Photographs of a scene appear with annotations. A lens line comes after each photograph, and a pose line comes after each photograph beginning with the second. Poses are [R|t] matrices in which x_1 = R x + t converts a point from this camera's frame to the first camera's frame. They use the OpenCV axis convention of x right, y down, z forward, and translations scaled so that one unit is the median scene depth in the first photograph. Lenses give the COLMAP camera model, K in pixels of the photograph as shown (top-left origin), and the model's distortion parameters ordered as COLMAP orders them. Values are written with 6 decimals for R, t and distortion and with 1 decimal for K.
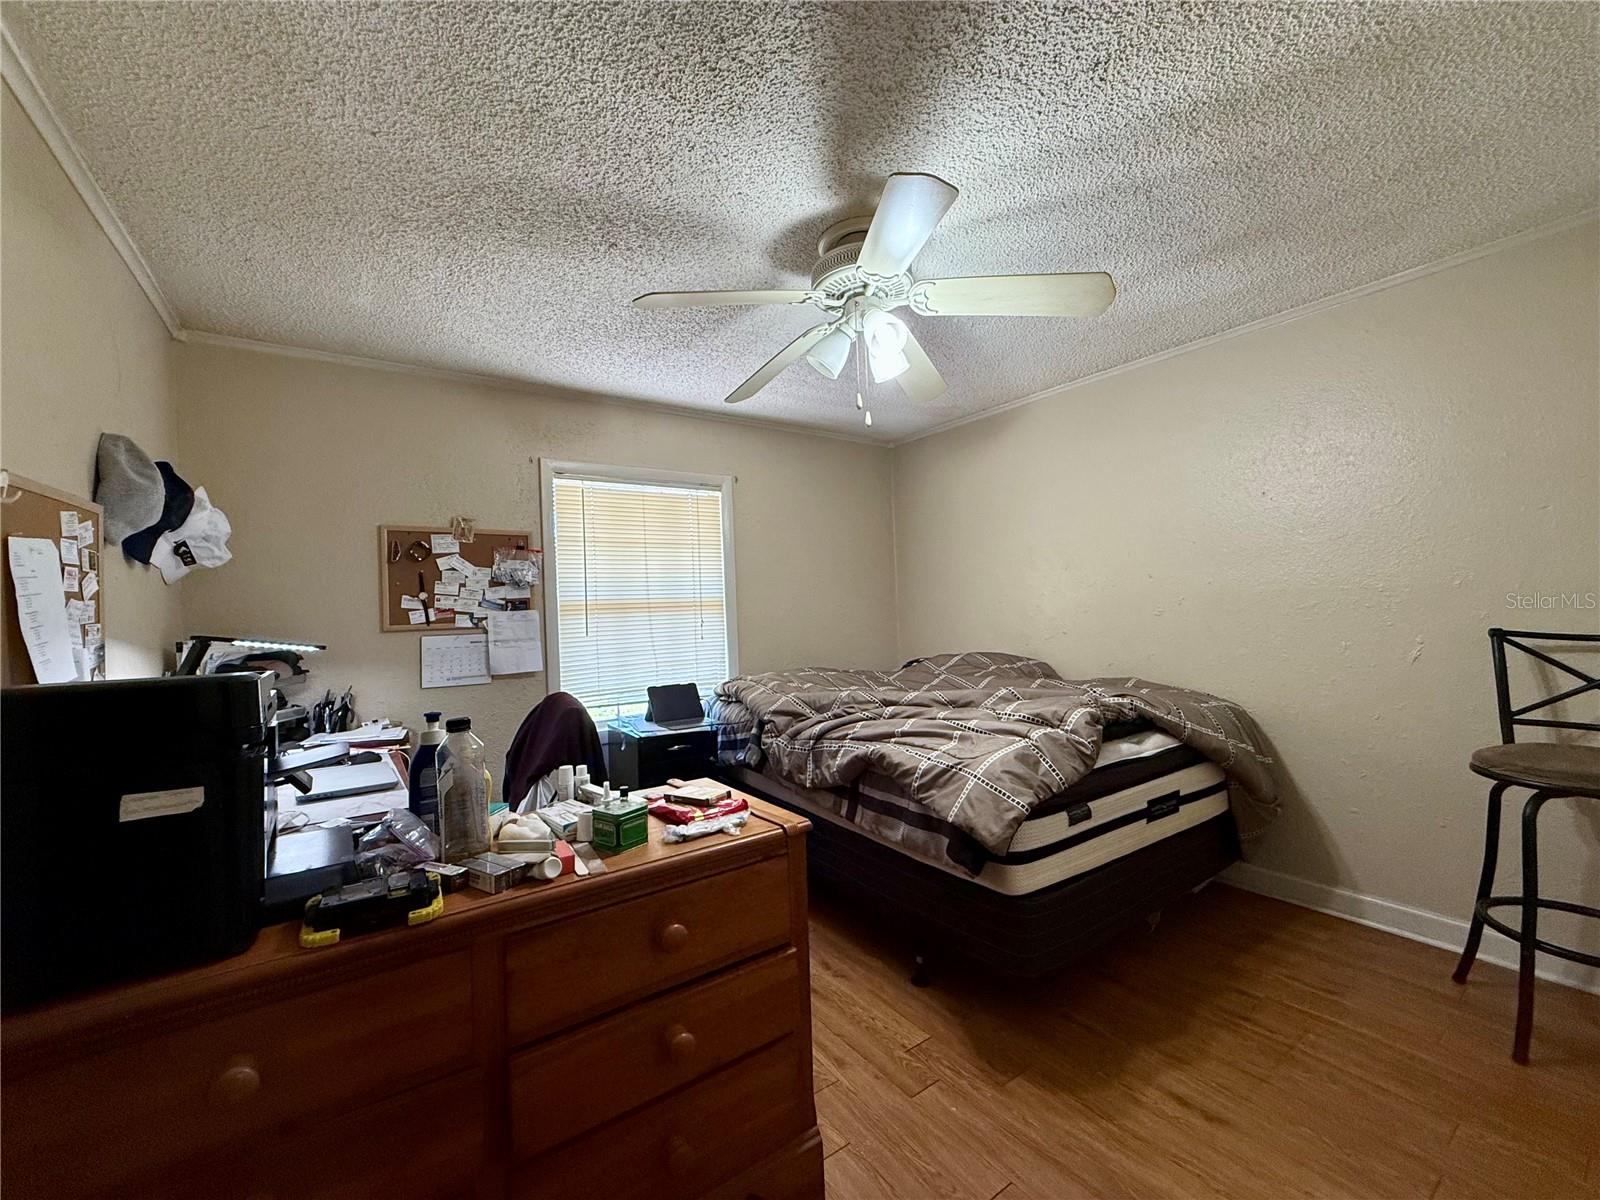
lens RADIAL K [[637.5, 0, 796.5], [0, 637.5, 602.7], [0, 0, 1]] dist [-0.000202, -0.000002]
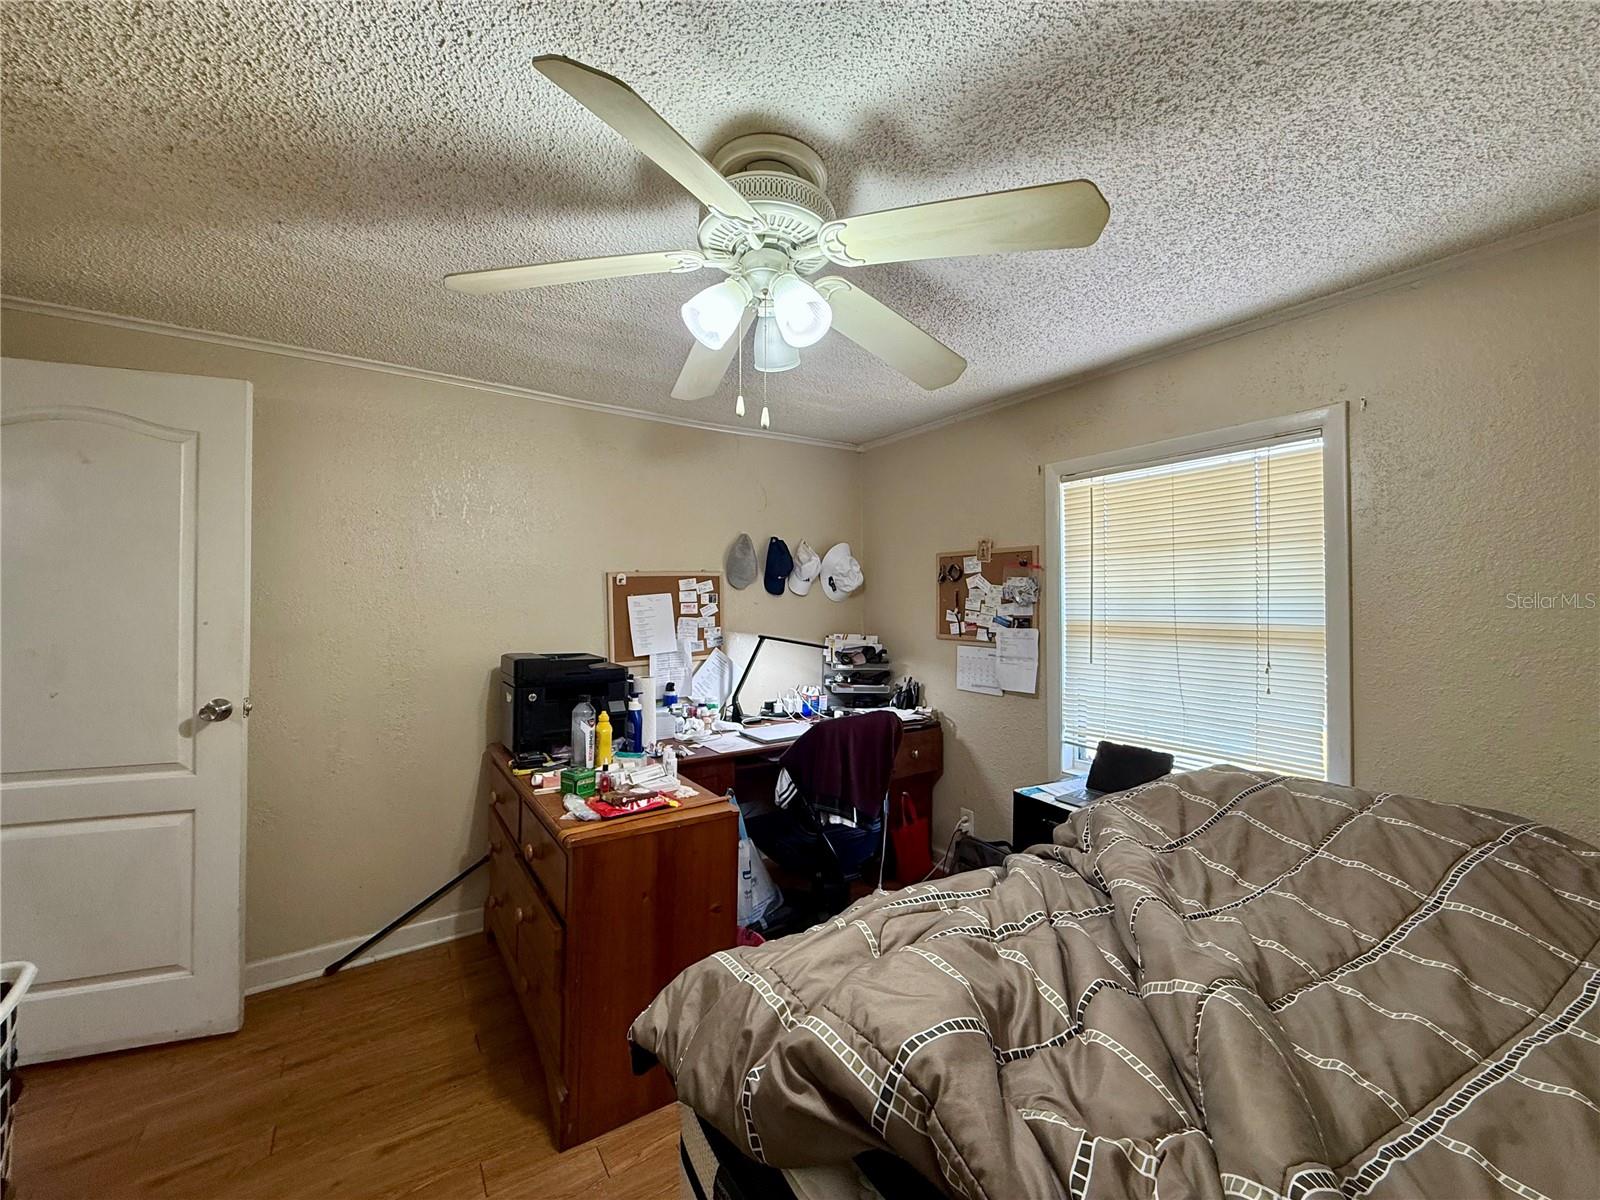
lens RADIAL K [[637.5, 0, 797.3], [0, 637.5, 597.3], [0, 0, 1]] dist [-0.000202, -0.000002]
pose [[-0.017282, 0.029330, -0.999420, 0.569168], [0.007651, 0.999544, 0.029201, -0.069269], [0.999821, -0.007142, -0.017499, 0.699371]]
